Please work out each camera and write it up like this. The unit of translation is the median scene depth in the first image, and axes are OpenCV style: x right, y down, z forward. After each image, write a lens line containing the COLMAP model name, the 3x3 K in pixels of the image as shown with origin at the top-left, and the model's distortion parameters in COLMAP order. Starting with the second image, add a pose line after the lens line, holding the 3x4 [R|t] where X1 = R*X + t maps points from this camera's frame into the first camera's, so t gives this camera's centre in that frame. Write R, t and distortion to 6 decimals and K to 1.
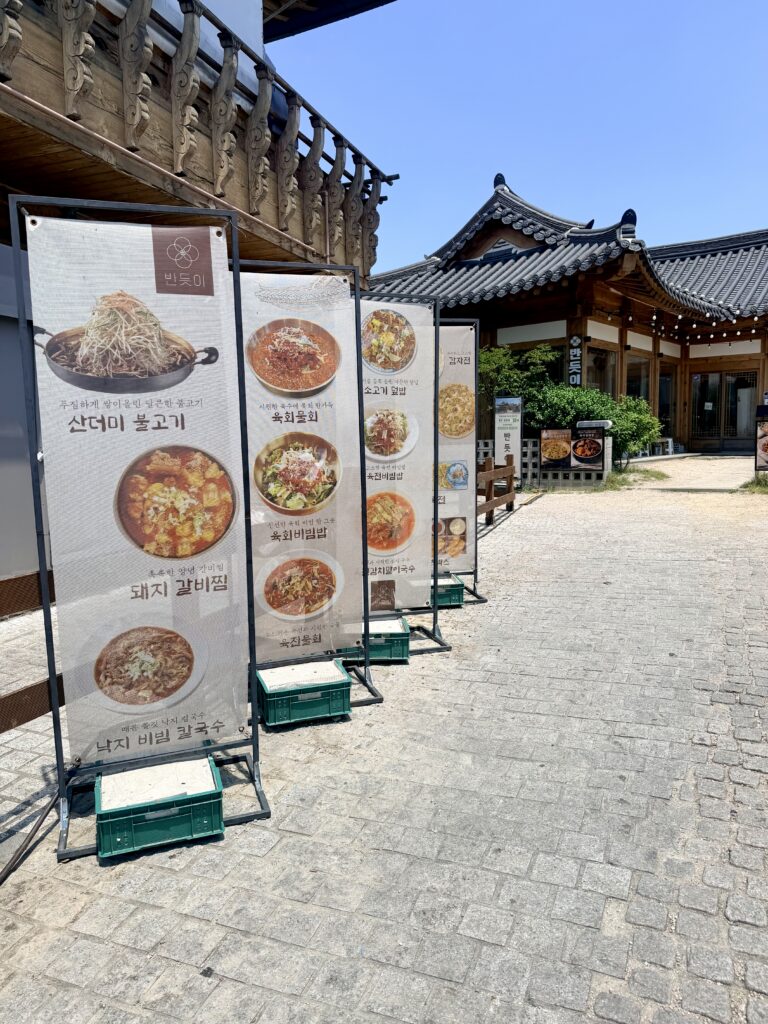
lens RADIAL K [[716.3, 0, 370.6], [0, 716.3, 522.3], [0, 0, 1]] dist [0.092358, -0.184081]
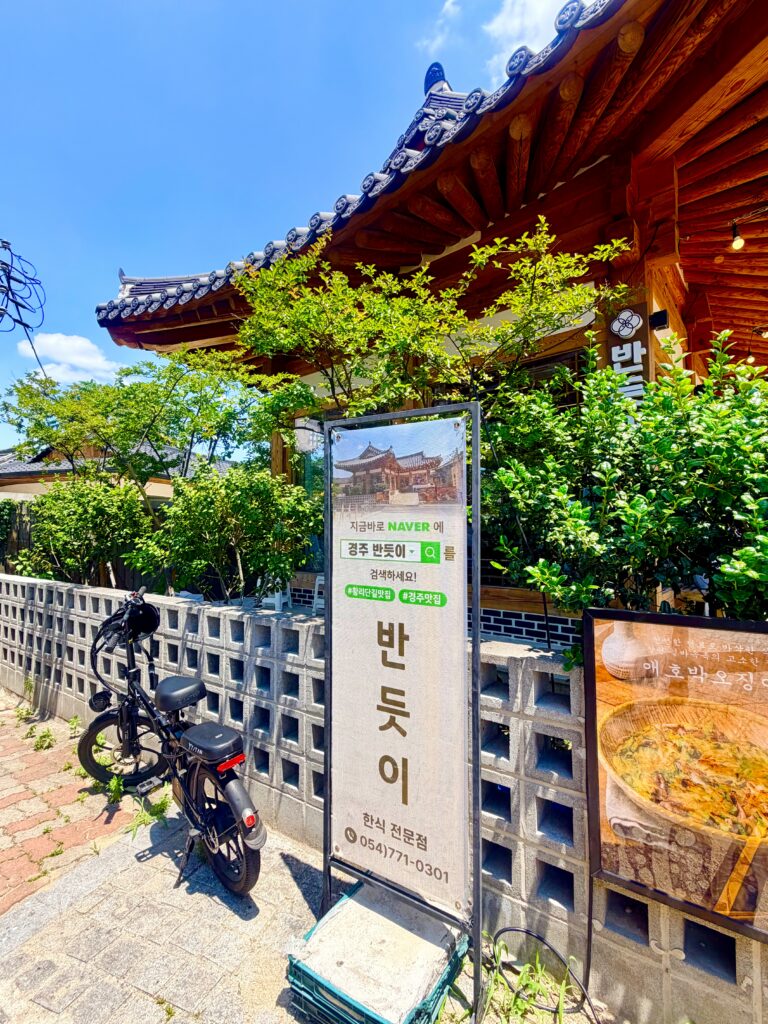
lens RADIAL K [[474.9, 0, 384.0], [0, 474.9, 512.0], [0, 0, 1]] dist [-0.000353, 0.000170]
pose [[0.999677, 0.019633, -0.016141, 0.189435], [-0.022032, 0.986020, -0.165165, -0.131632], [0.012672, 0.165467, 0.986134, 0.883265]]
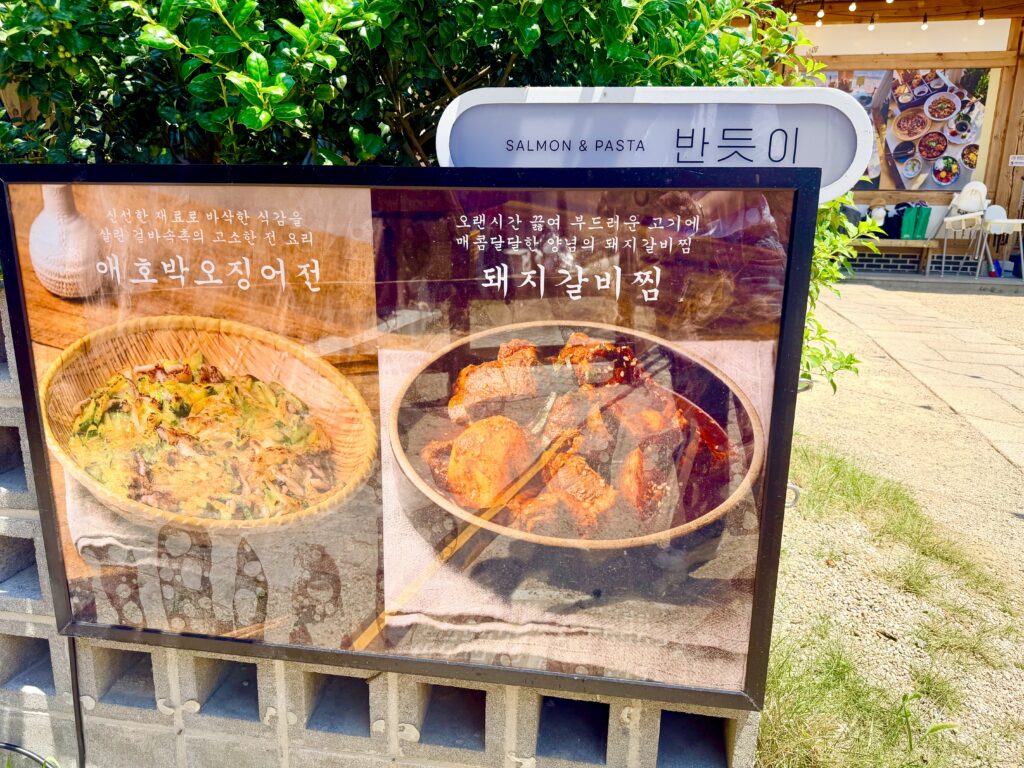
lens RADIAL K [[727.7, 0, 512.0], [0, 727.7, 384.0], [0, 0, 1]] dist [-0.003452, -0.002624]
pose [[0.894815, -0.065804, 0.441561, 0.247524], [0.014849, 0.992917, 0.117878, -0.113518], [-0.446191, -0.098922, 0.889454, 0.893670]]
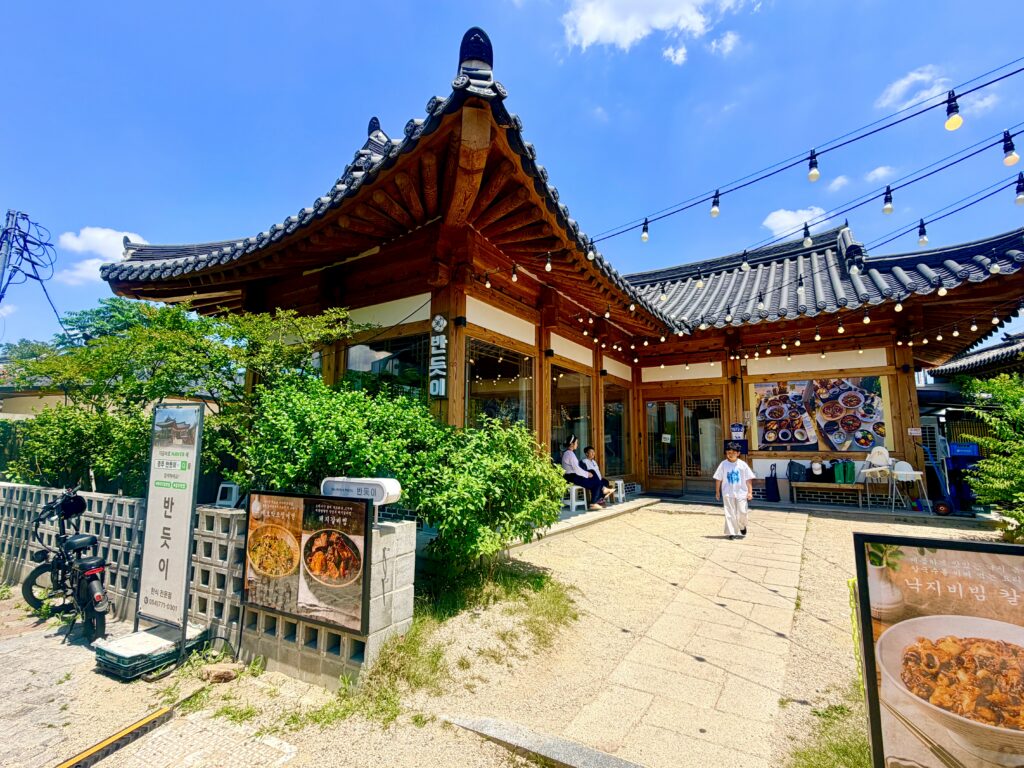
lens RADIAL K [[474.9, 0, 512.0], [0, 474.9, 384.0], [0, 0, 1]] dist [-0.000353, 0.000170]
pose [[0.993140, 0.044890, 0.107968, 0.342196], [-0.016700, 0.968358, -0.249005, -0.122905], [-0.115730, 0.245494, 0.962465, 0.719445]]
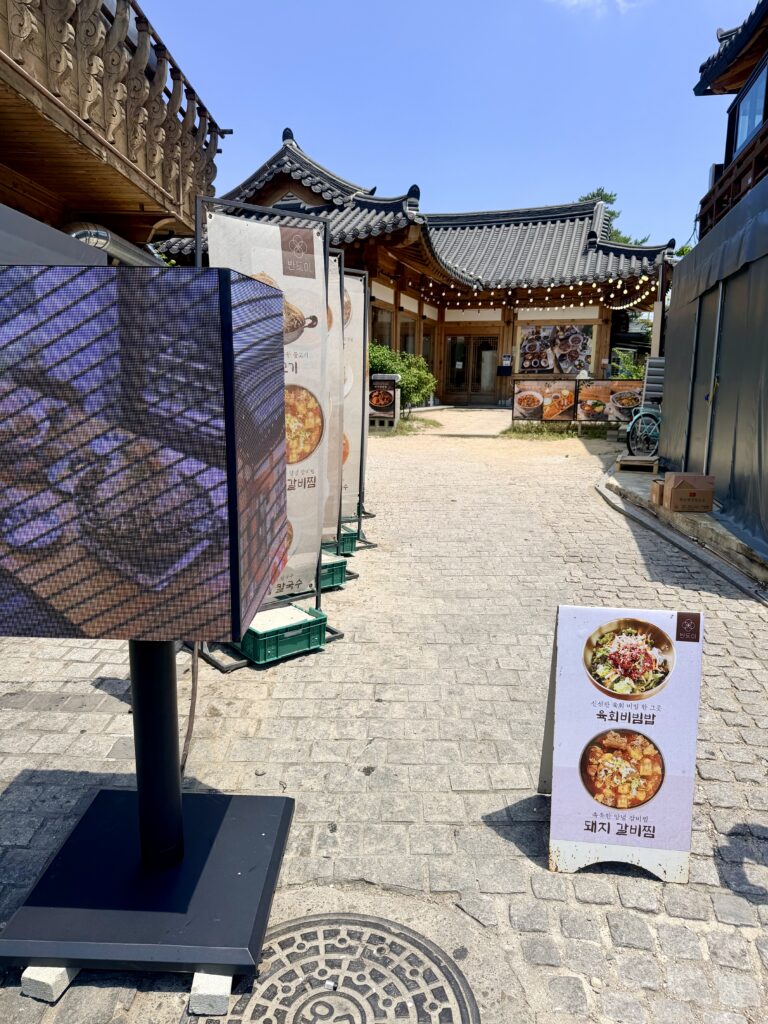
lens RADIAL K [[714.1, 0, 370.2], [0, 714.1, 537.7], [0, 0, 1]] dist [0.068392, -0.107454]
pose [[0.938308, -0.038107, 0.343695, -0.110884], [0.006381, 0.995648, 0.092973, 0.011687], [-0.345742, -0.085044, 0.934468, -0.073465]]
